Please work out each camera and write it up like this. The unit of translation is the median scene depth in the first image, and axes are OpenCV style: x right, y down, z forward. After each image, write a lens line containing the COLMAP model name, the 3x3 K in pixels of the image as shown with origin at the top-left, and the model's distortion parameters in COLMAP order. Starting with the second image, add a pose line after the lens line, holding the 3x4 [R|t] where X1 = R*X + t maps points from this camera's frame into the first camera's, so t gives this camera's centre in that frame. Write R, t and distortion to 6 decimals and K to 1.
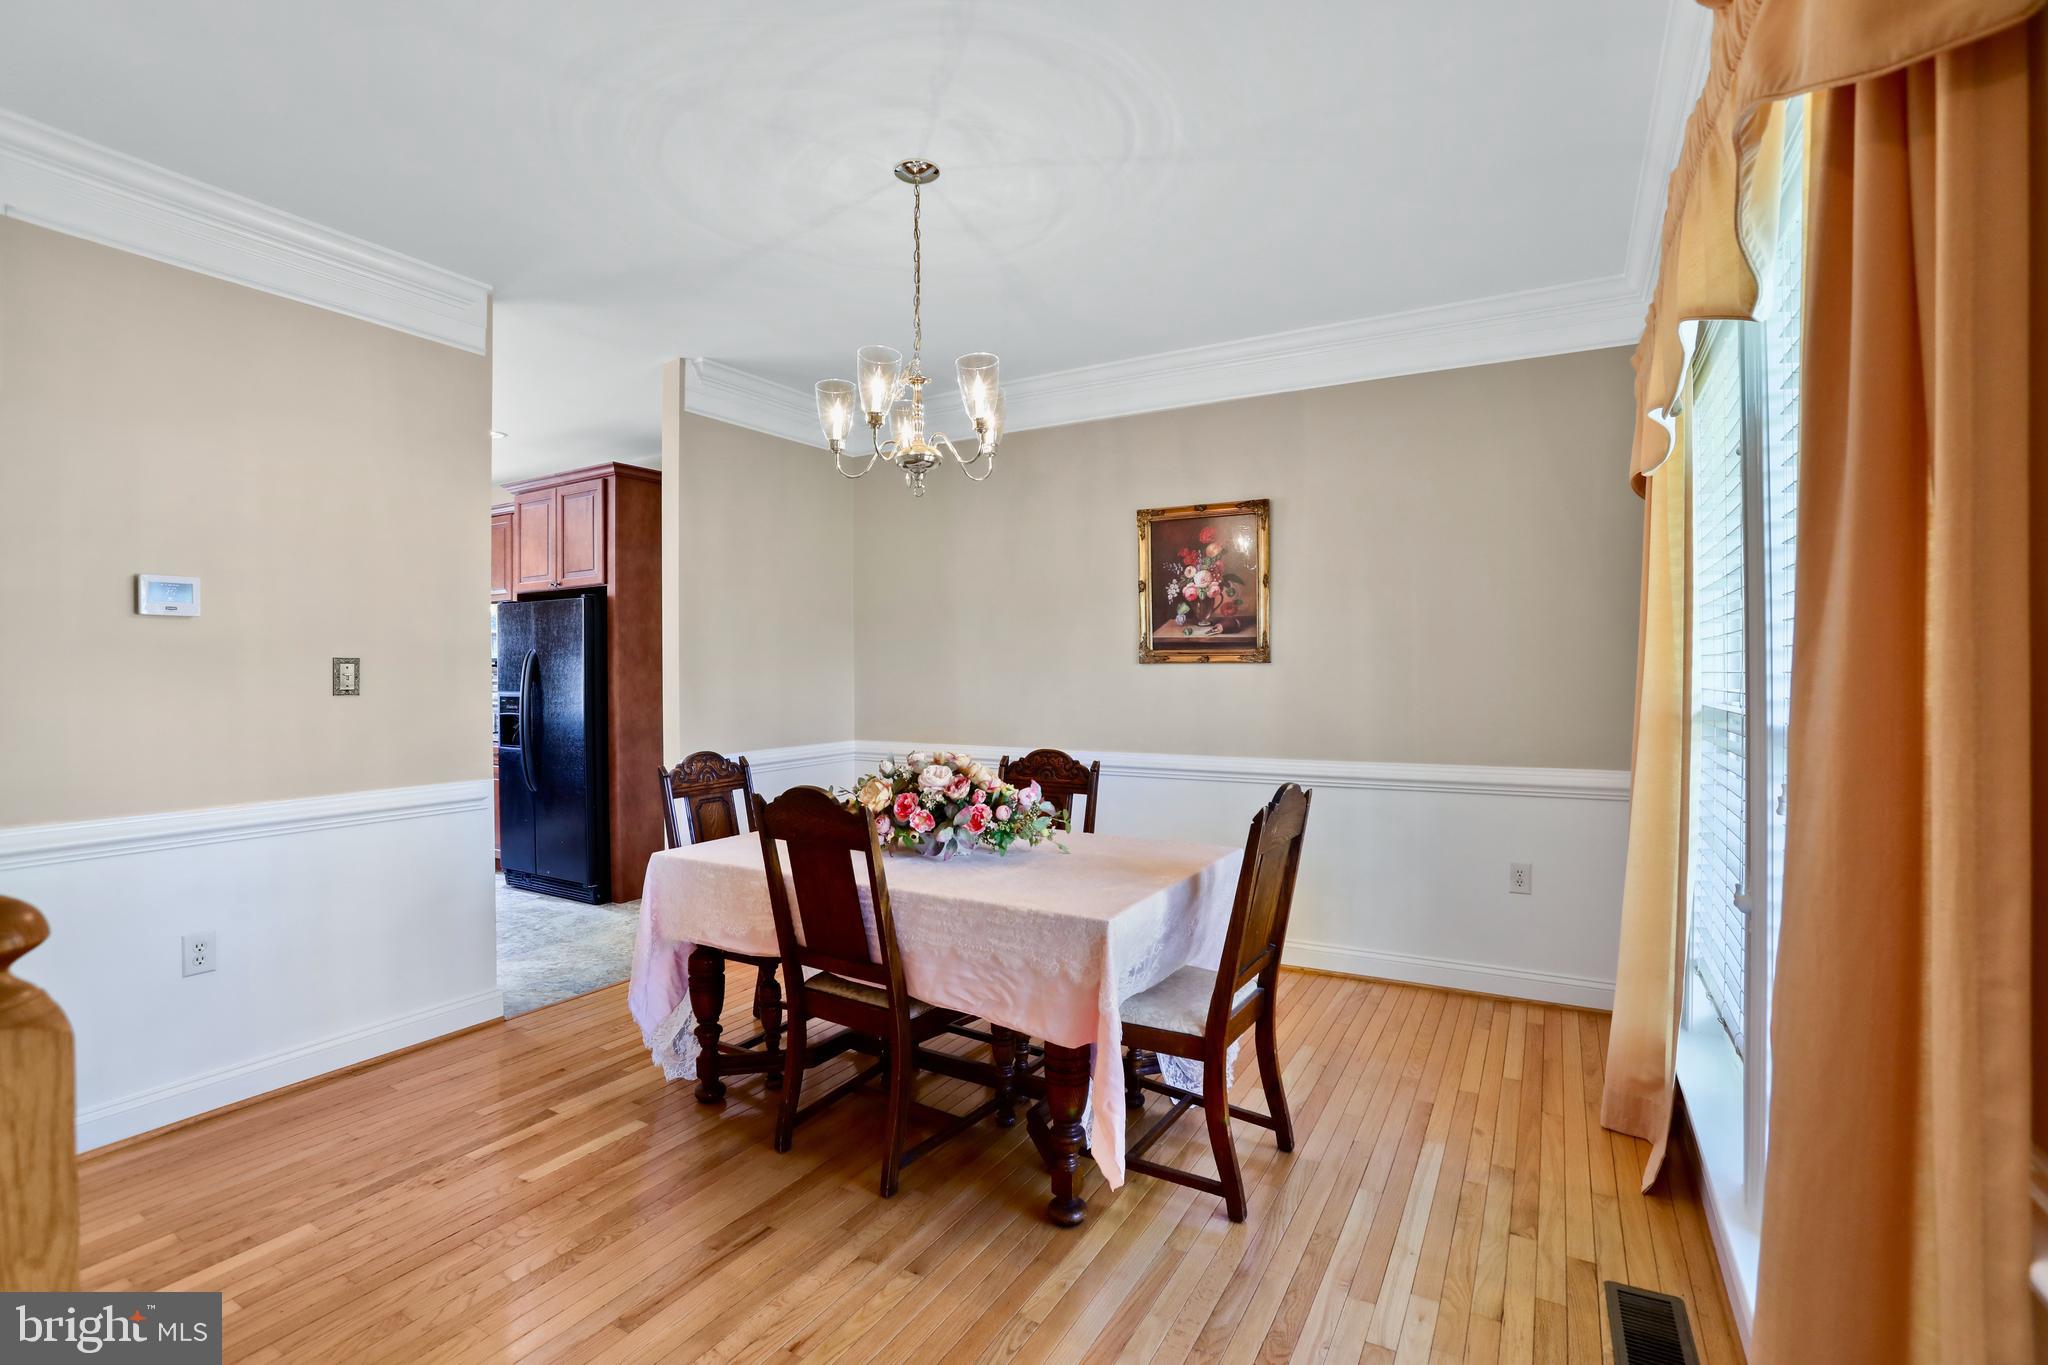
lens RADIAL K [[945.4, 0, 1020.0], [0, 945.4, 681.2], [0, 0, 1]] dist [-0.079608, 0.029964]
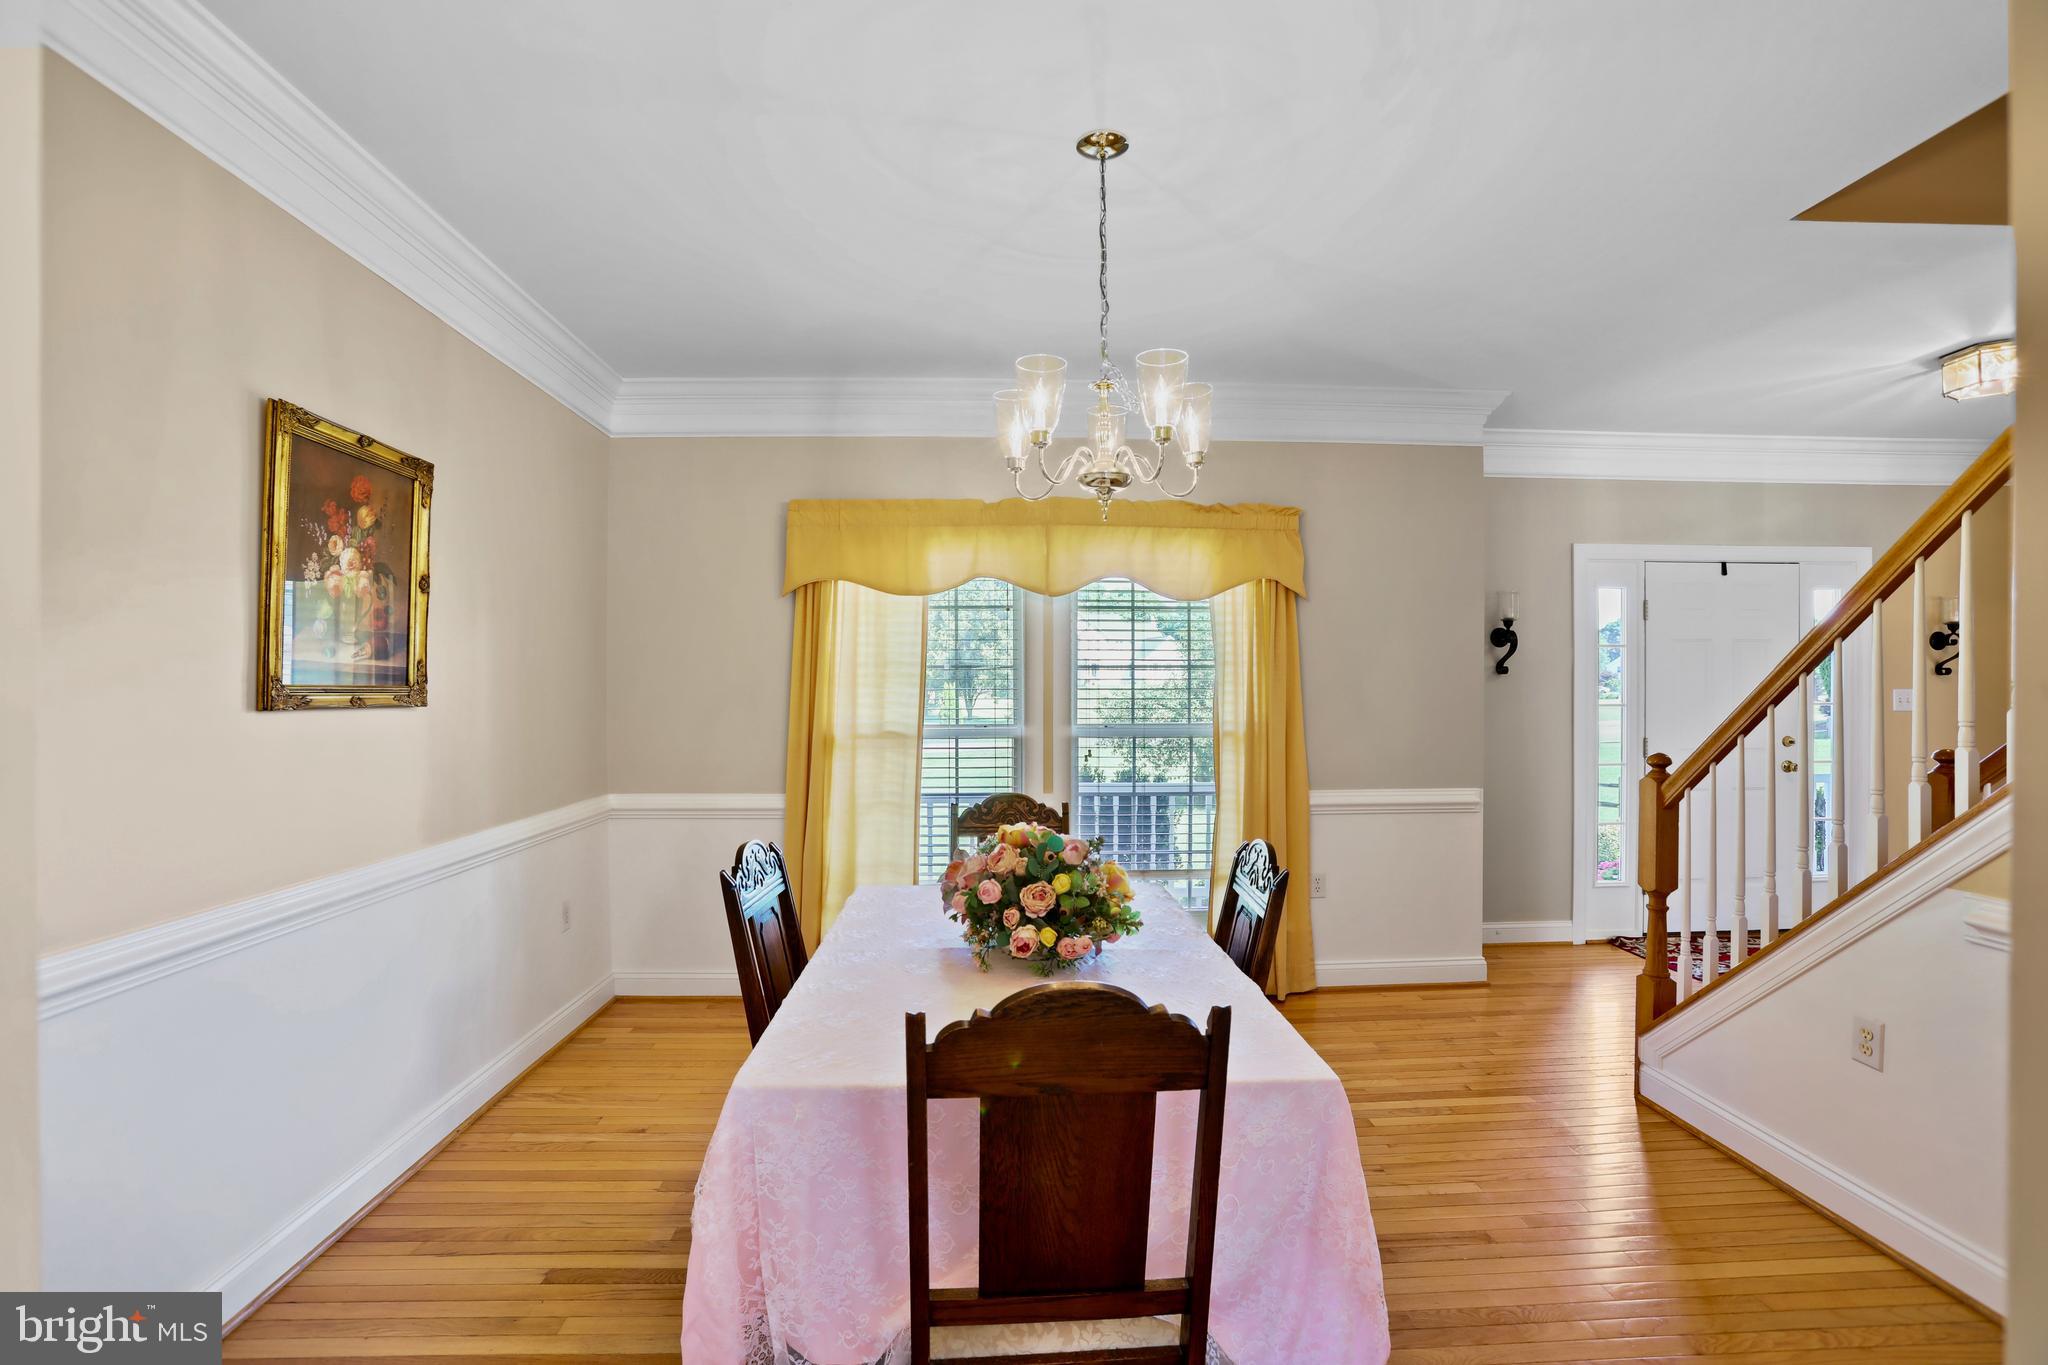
lens RADIAL K [[945.4, 0, 1020.0], [0, 945.4, 681.2], [0, 0, 1]] dist [-0.079608, 0.029964]
pose [[-0.542063, 0.002176, 0.840335, -0.497059], [0.007425, 0.999970, 0.002200, -0.034383], [-0.840305, 0.007432, -0.542063, 0.964370]]
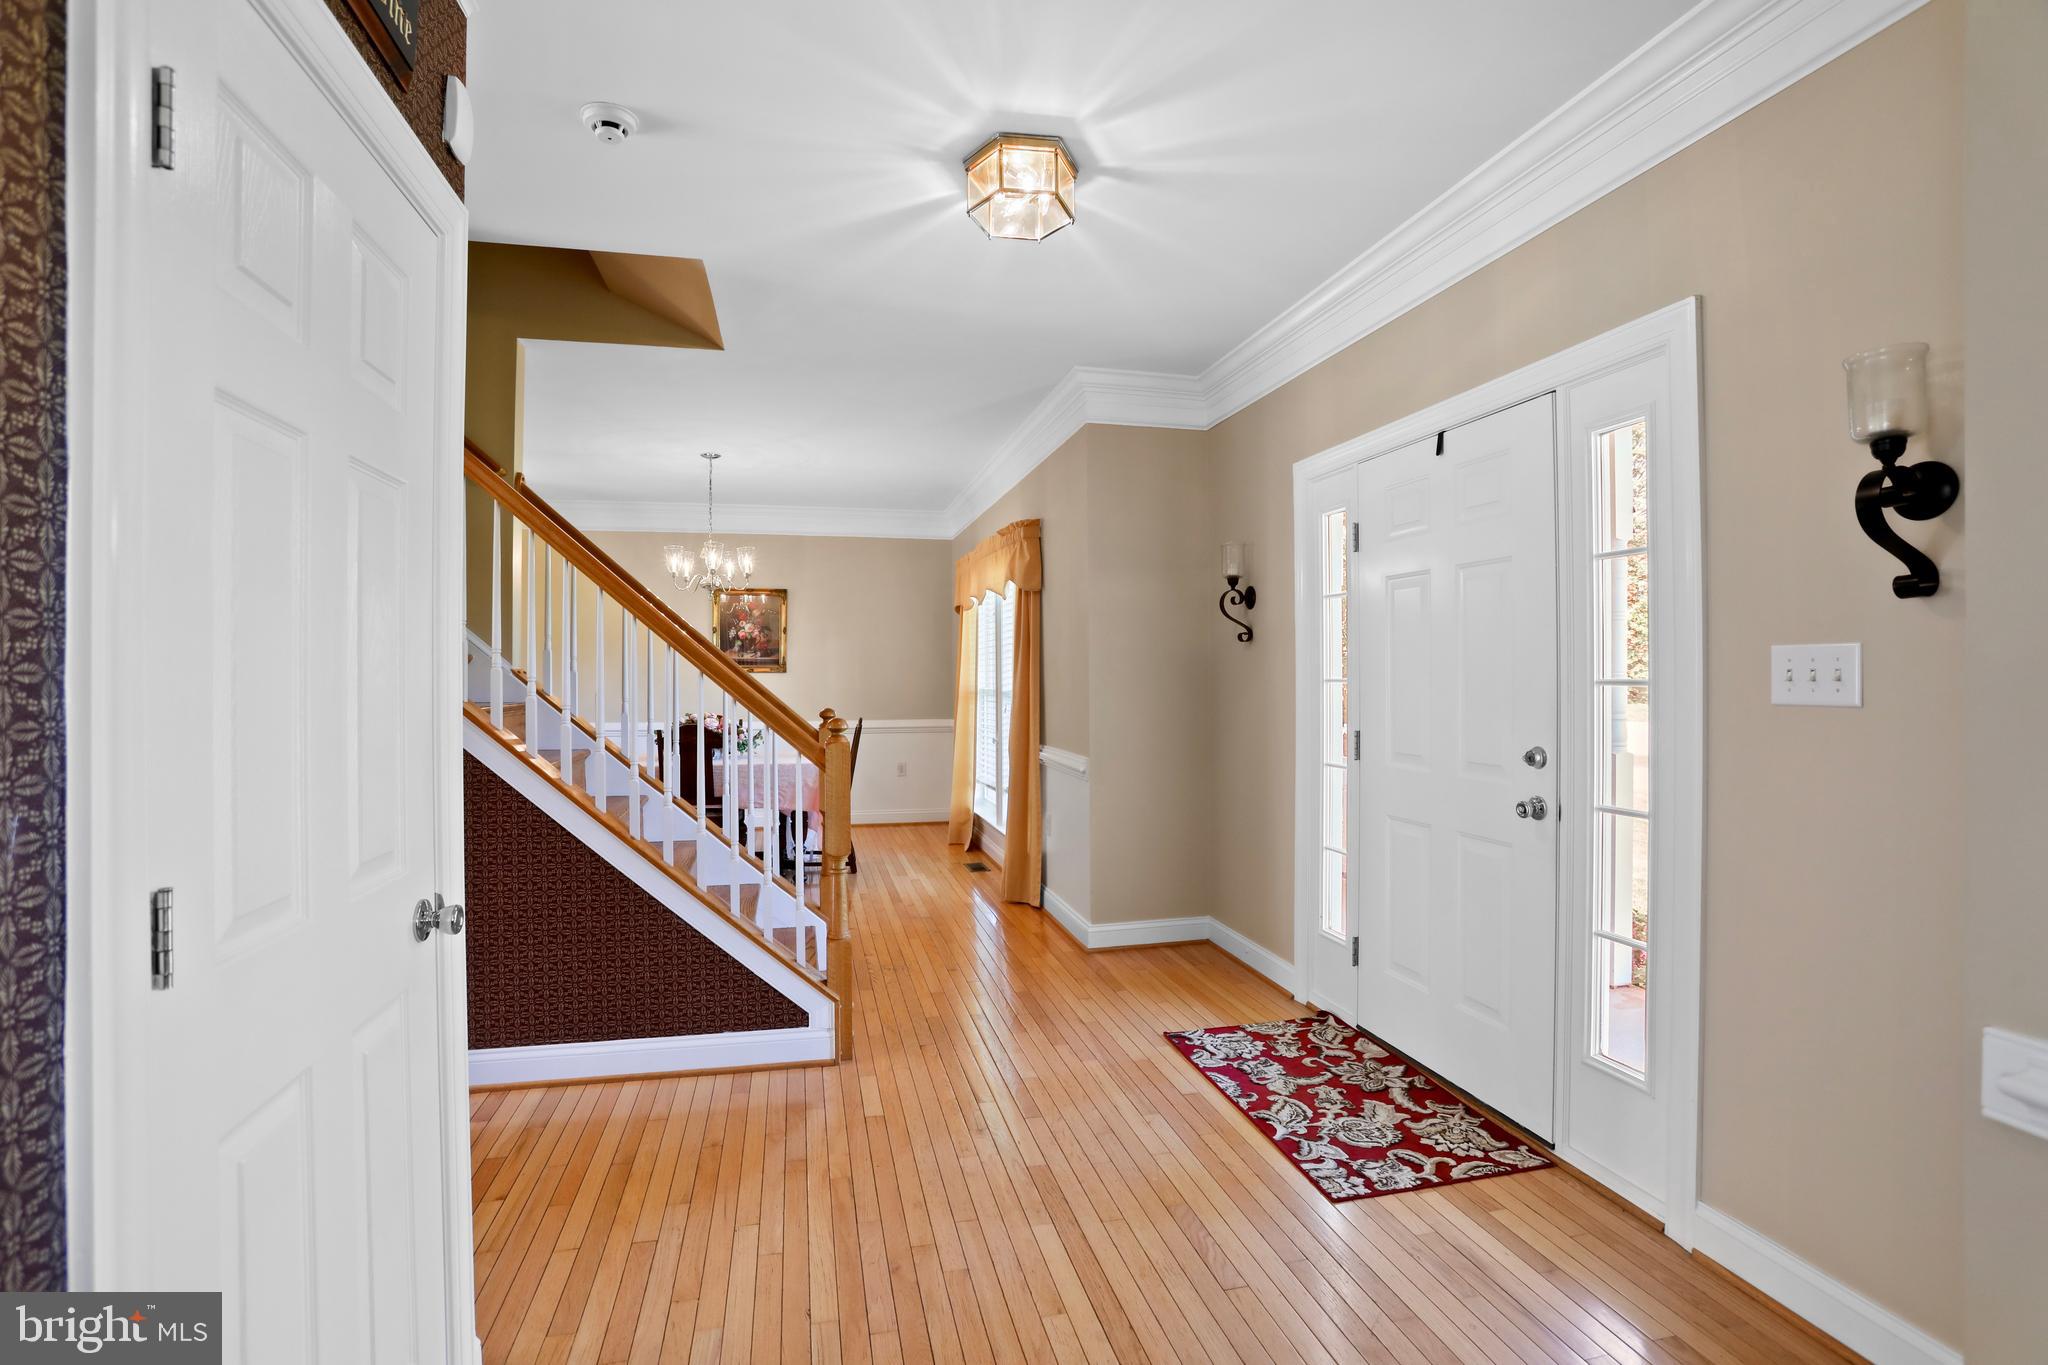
lens RADIAL K [[945.4, 0, 1020.0], [0, 945.4, 681.2], [0, 0, 1]] dist [-0.079608, 0.029964]
pose [[0.729114, -0.005069, 0.684373, -0.701271], [0.007592, 0.999971, -0.000682, 0.003776], [-0.684350, 0.005693, 0.729132, -0.743243]]
